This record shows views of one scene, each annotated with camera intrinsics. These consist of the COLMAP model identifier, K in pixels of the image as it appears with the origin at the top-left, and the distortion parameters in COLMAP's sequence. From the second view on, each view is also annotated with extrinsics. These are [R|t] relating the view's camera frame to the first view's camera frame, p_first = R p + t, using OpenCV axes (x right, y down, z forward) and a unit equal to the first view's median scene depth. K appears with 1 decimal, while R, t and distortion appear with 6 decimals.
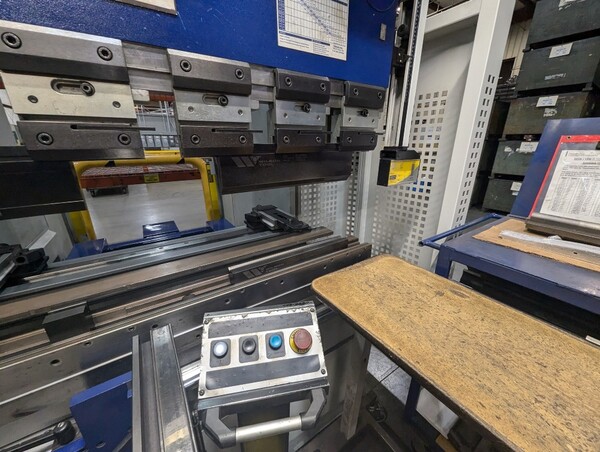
lens RADIAL K [[237.7, 0, 300.0], [0, 237.7, 226.0], [0, 0, 1]] dist [0.001603, -0.000009]
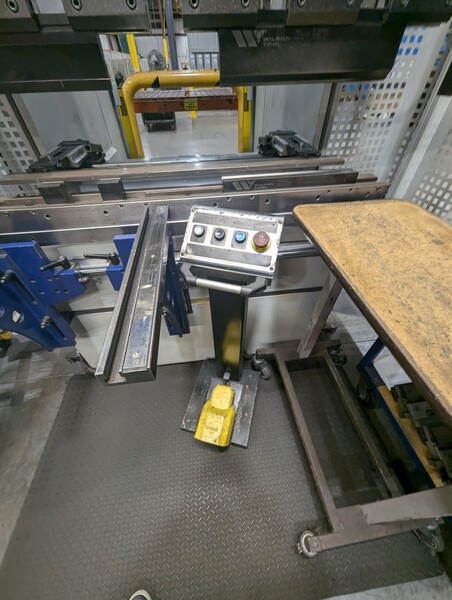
lens RADIAL K [[237.7, 0, 224.8], [0, 237.7, 298.4], [0, 0, 1]] dist [0.001603, -0.000009]
pose [[0.892207, 0.300827, -0.336853, 0.255947], [-0.129457, 0.884919, 0.447392, 0.180811], [0.432675, -0.355558, 0.828475, -0.113361]]
